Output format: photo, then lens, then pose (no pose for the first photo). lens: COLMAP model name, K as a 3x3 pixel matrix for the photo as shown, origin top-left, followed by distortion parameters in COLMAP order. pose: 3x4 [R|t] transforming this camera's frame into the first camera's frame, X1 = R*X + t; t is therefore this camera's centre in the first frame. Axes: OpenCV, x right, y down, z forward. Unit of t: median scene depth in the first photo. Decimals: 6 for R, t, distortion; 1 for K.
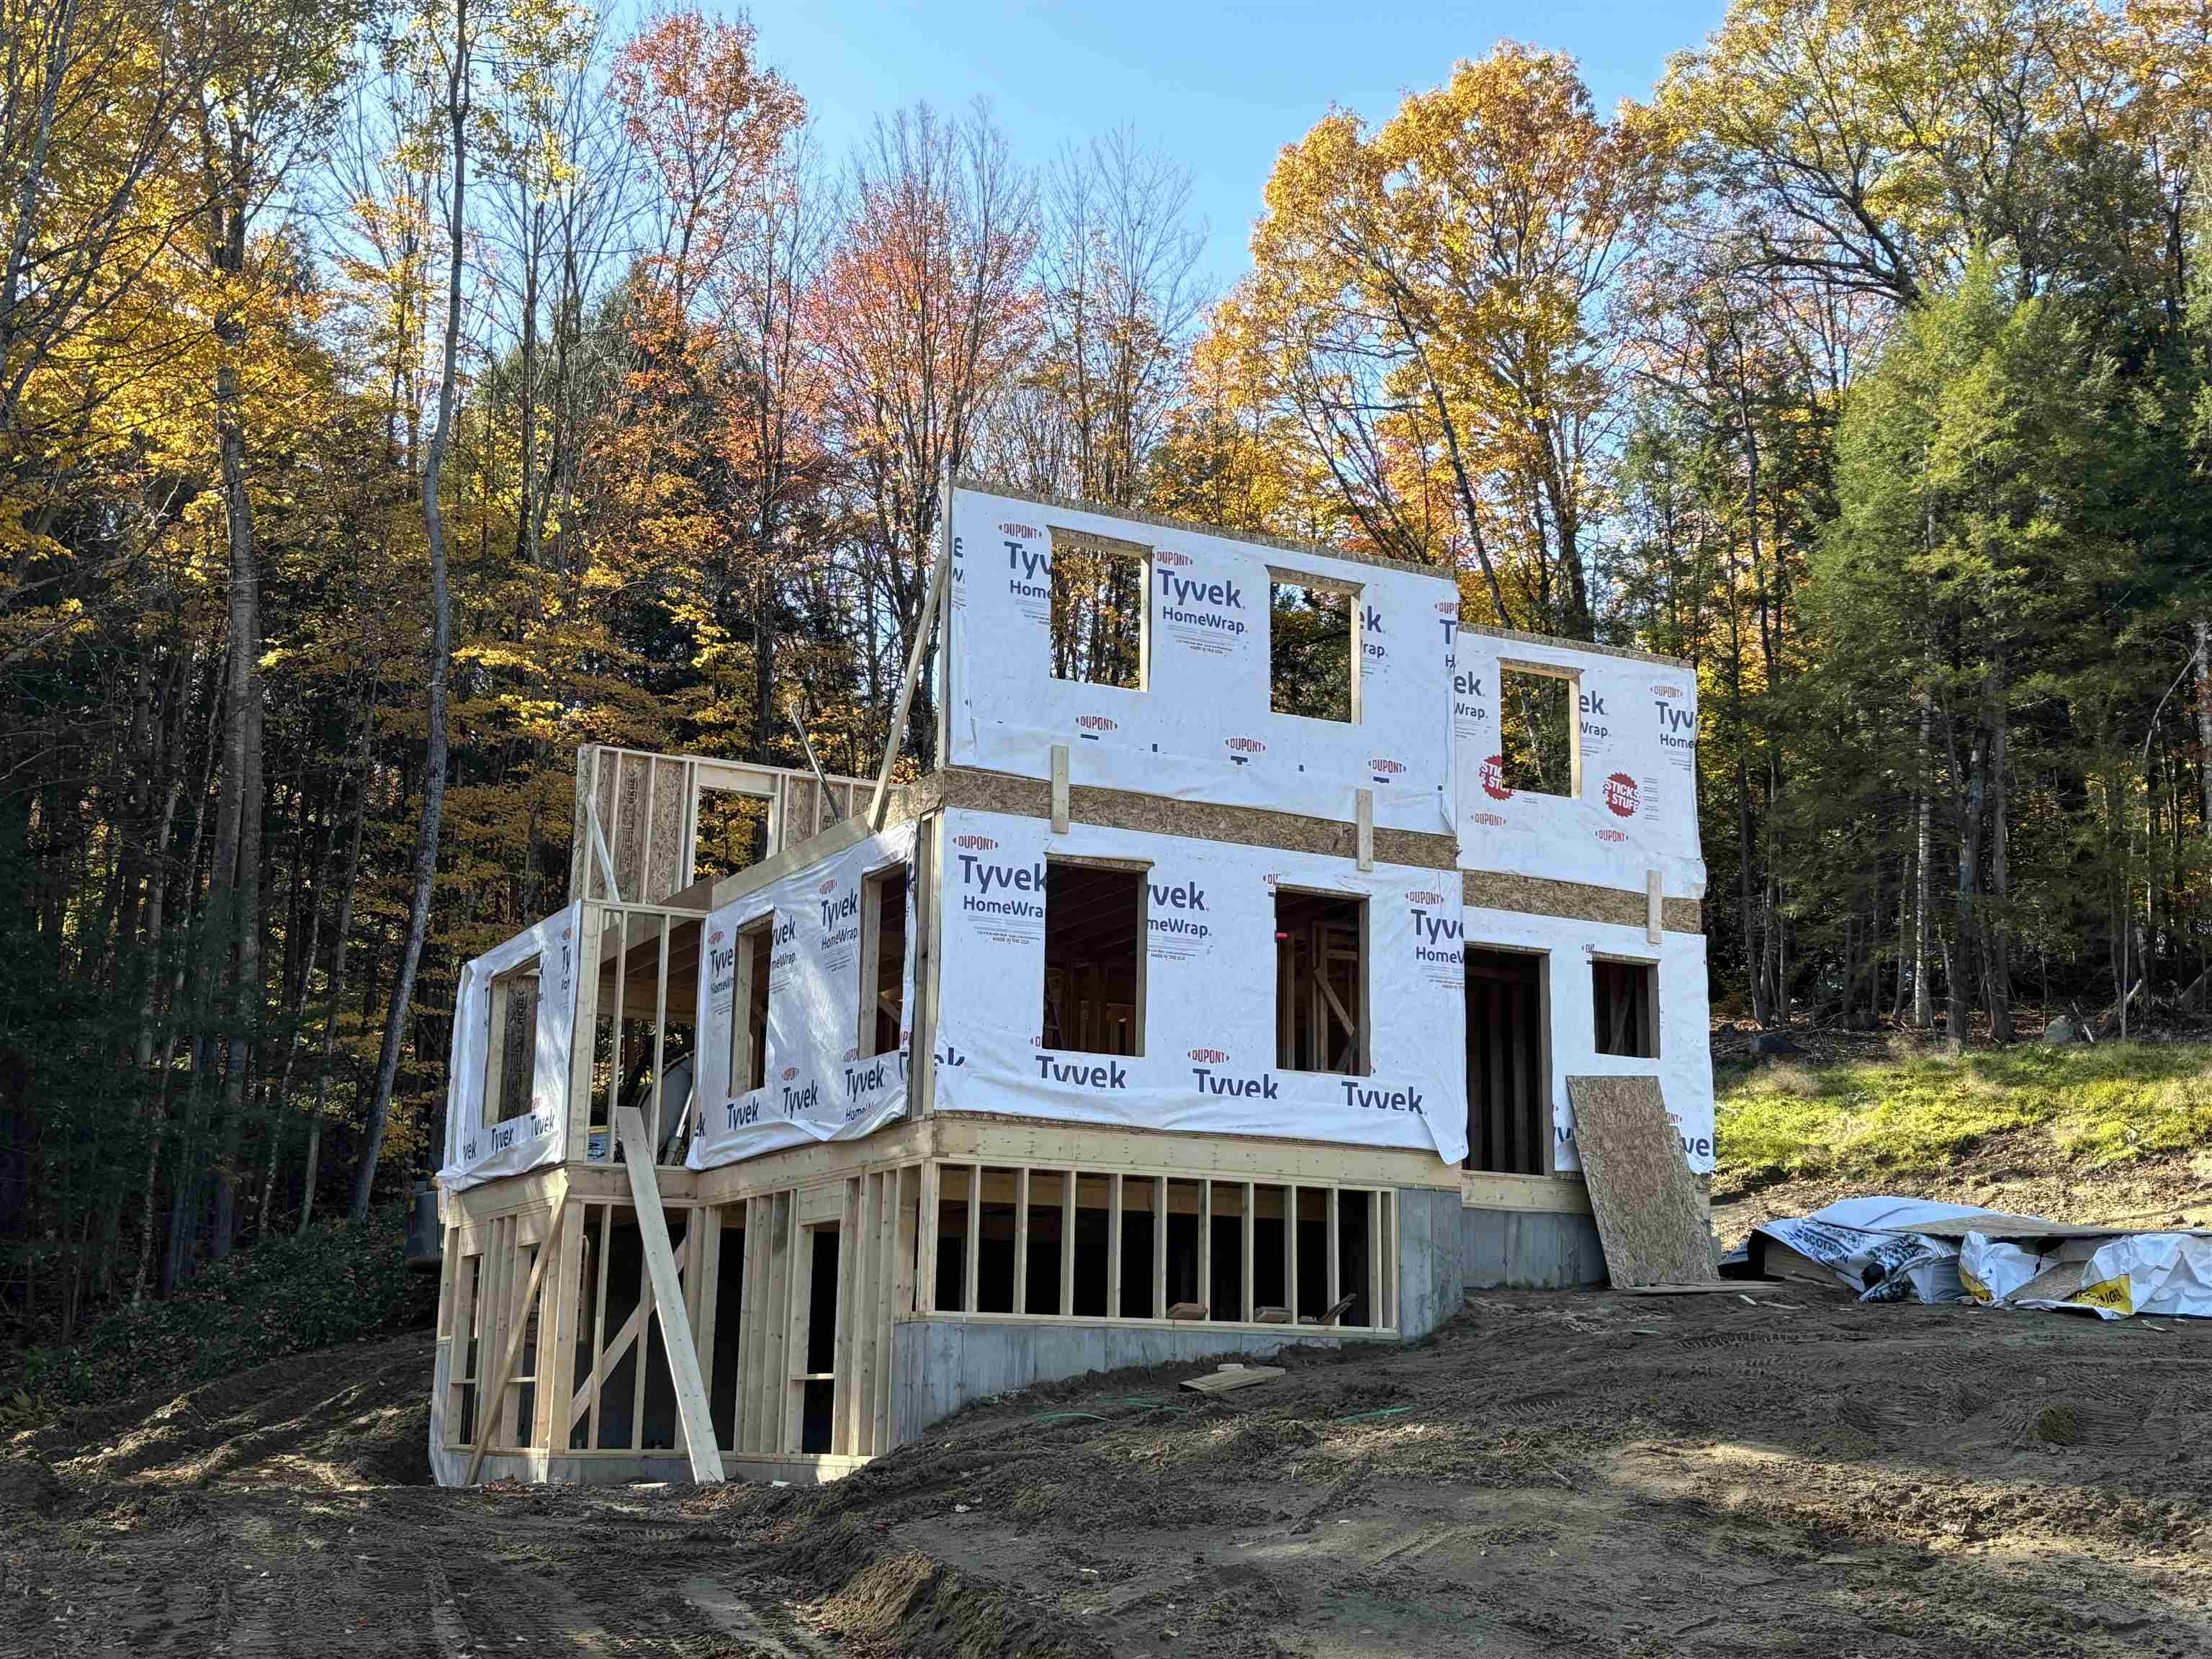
lens RADIAL K [[2686.1, 0, 1121.7], [0, 2686.1, 828.1], [0, 0, 1]] dist [0.259632, -0.969308]
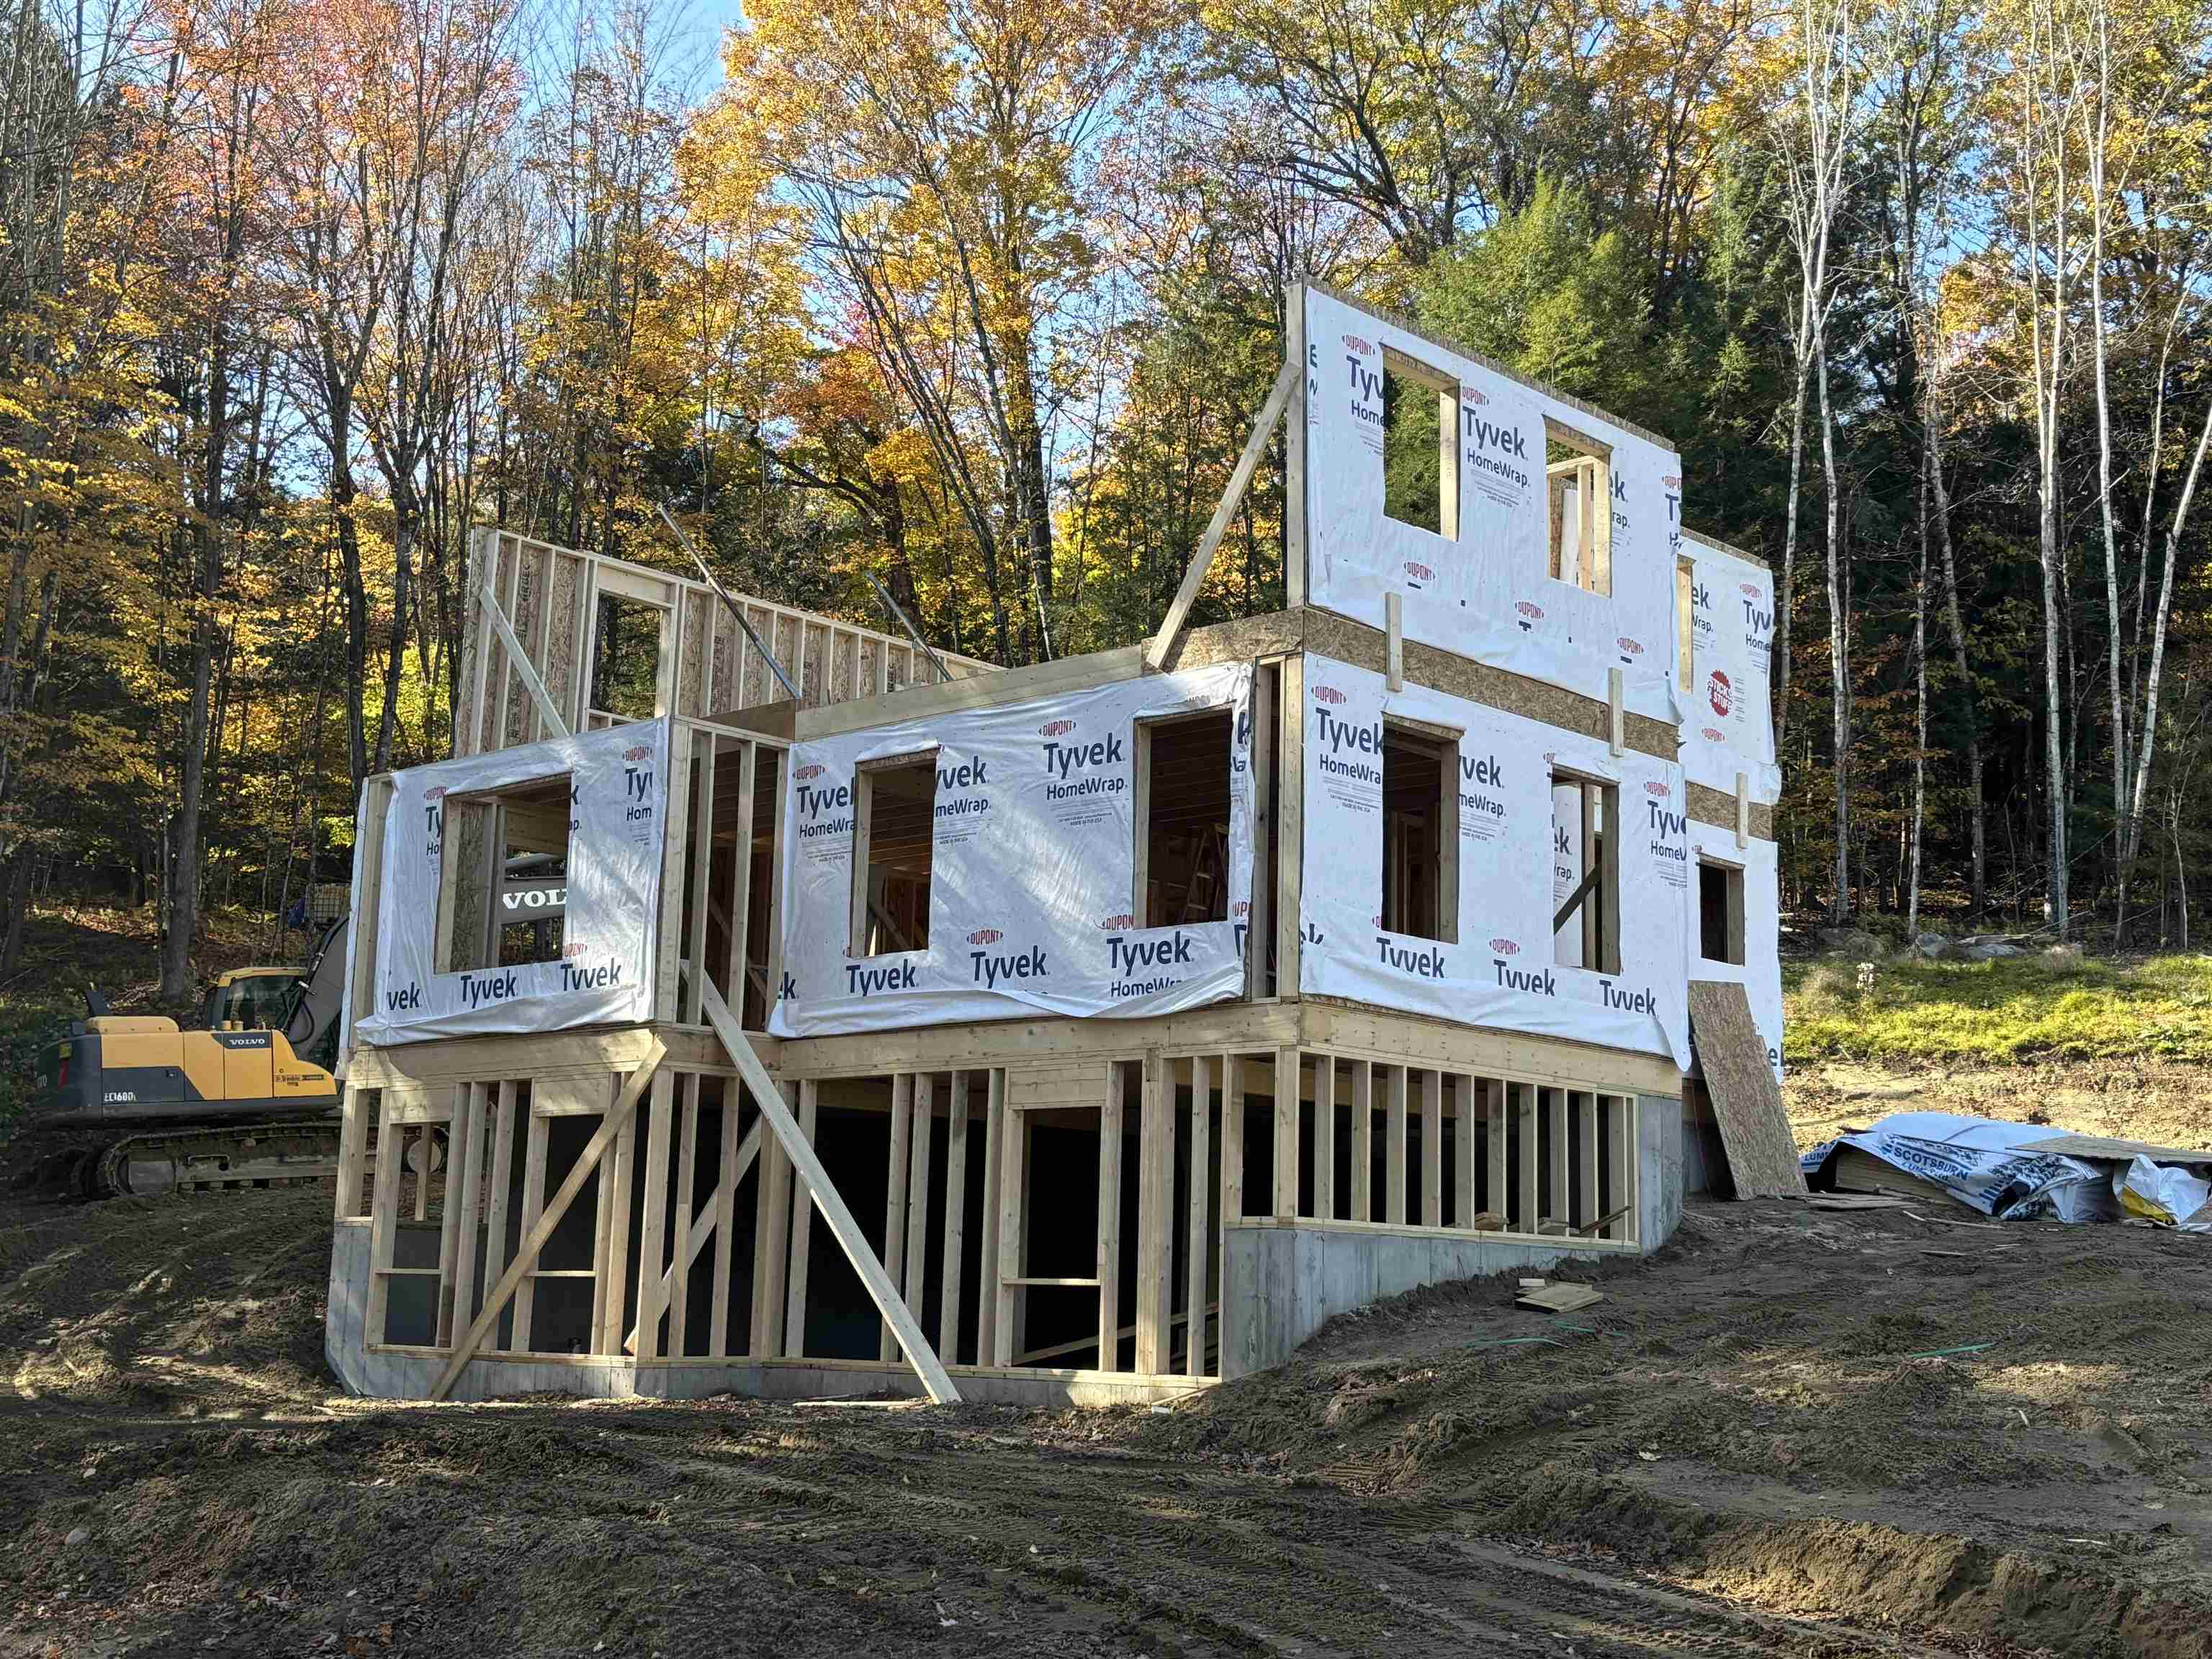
lens RADIAL K [[2686.1, 0, 1121.7], [0, 2686.1, 828.1], [0, 0, 1]] dist [0.259632, -0.969308]
pose [[0.941697, 0.066945, 0.329736, -0.384731], [-0.083204, 0.995902, 0.035431, 0.022098], [-0.326013, -0.060801, 0.943408, 0.171751]]
